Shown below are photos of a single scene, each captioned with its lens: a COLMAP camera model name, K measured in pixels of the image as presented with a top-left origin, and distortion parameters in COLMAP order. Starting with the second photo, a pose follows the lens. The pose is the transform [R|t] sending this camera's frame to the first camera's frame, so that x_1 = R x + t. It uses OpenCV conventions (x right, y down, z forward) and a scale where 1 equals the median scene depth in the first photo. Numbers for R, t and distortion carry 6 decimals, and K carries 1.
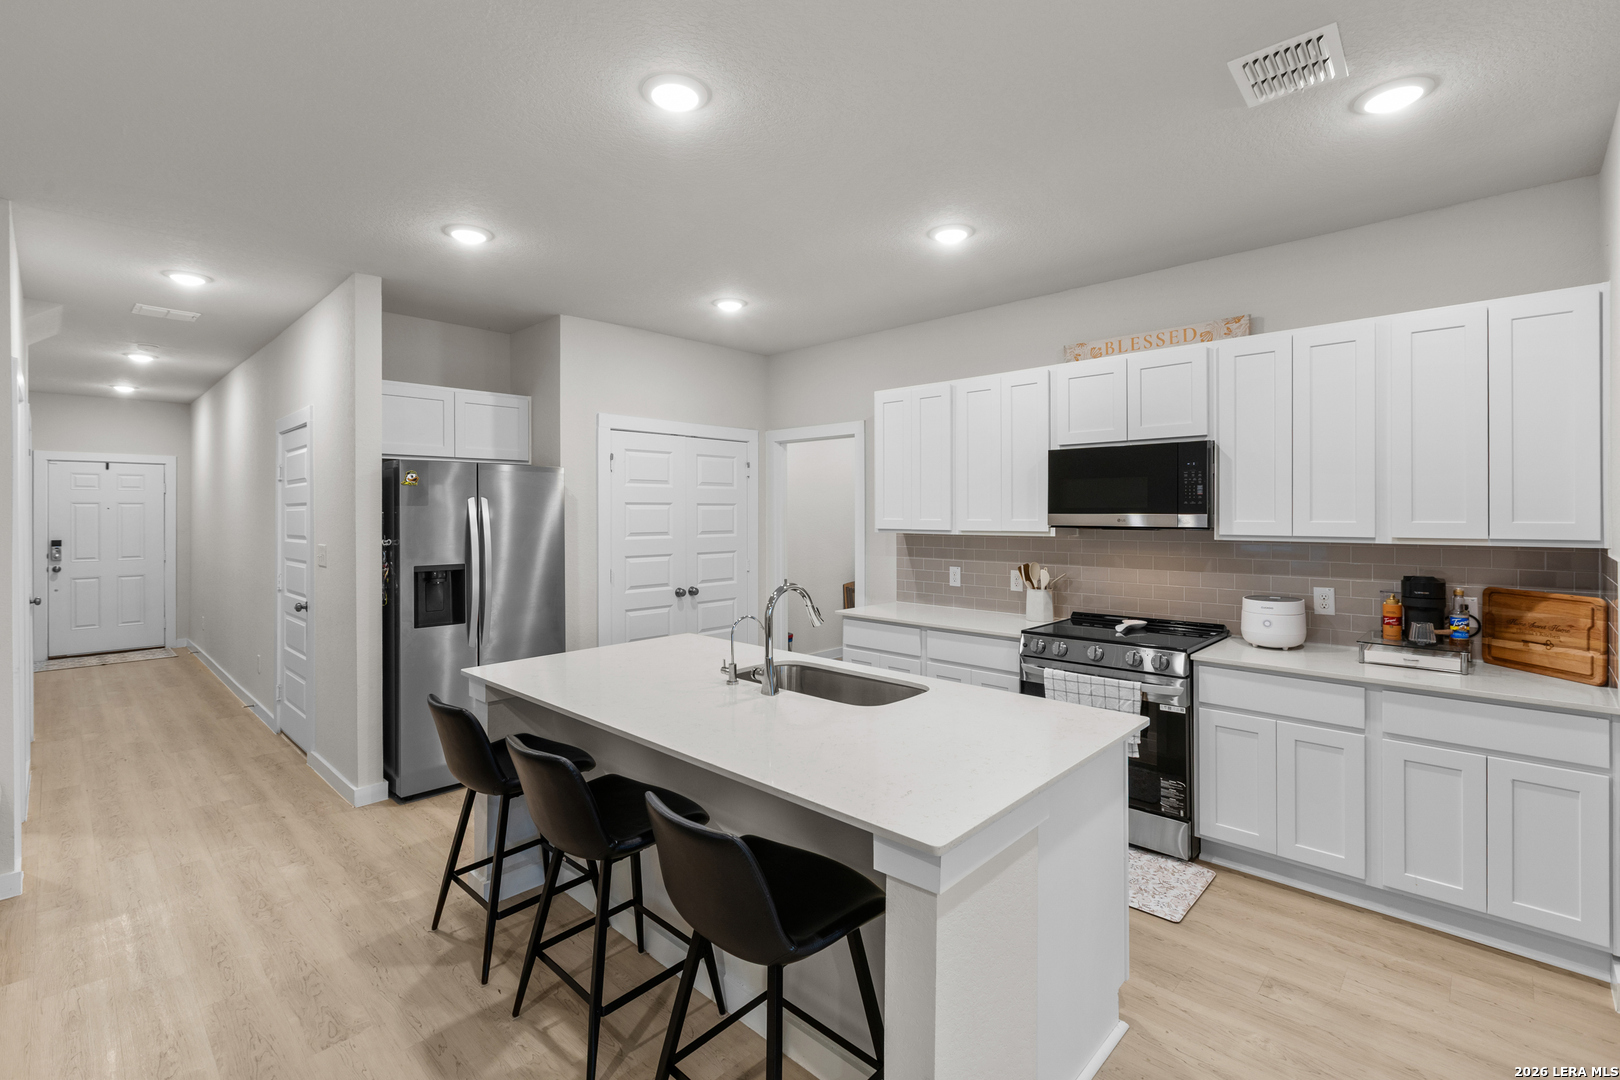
lens RADIAL K [[715.2, 0, 805.5], [0, 715.2, 519.5], [0, 0, 1]] dist [-0.000289, -0.001274]
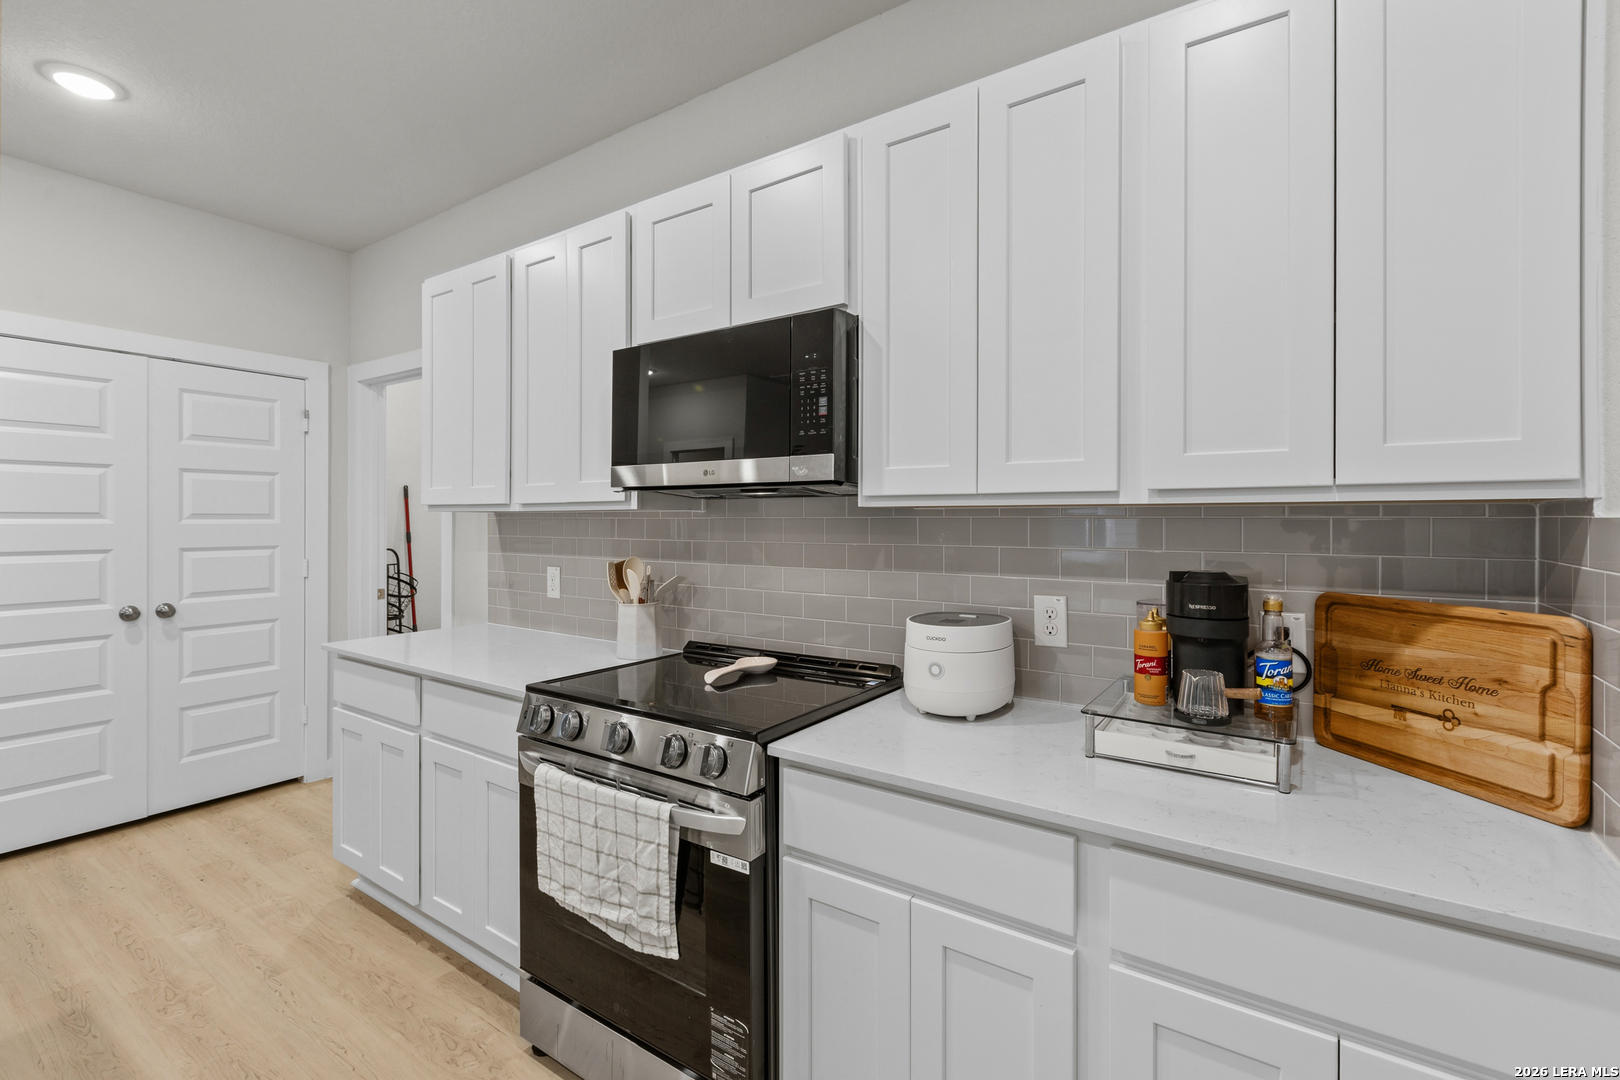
lens RADIAL K [[716.6, 0, 805.1], [0, 716.6, 528.9], [0, 0, 1]] dist [-0.002083, 0.000220]
pose [[0.985873, 0.001435, 0.167487, 0.516744], [-0.002025, 0.999992, 0.003350, 0.049702], [-0.167481, -0.003642, 0.985869, 0.570674]]
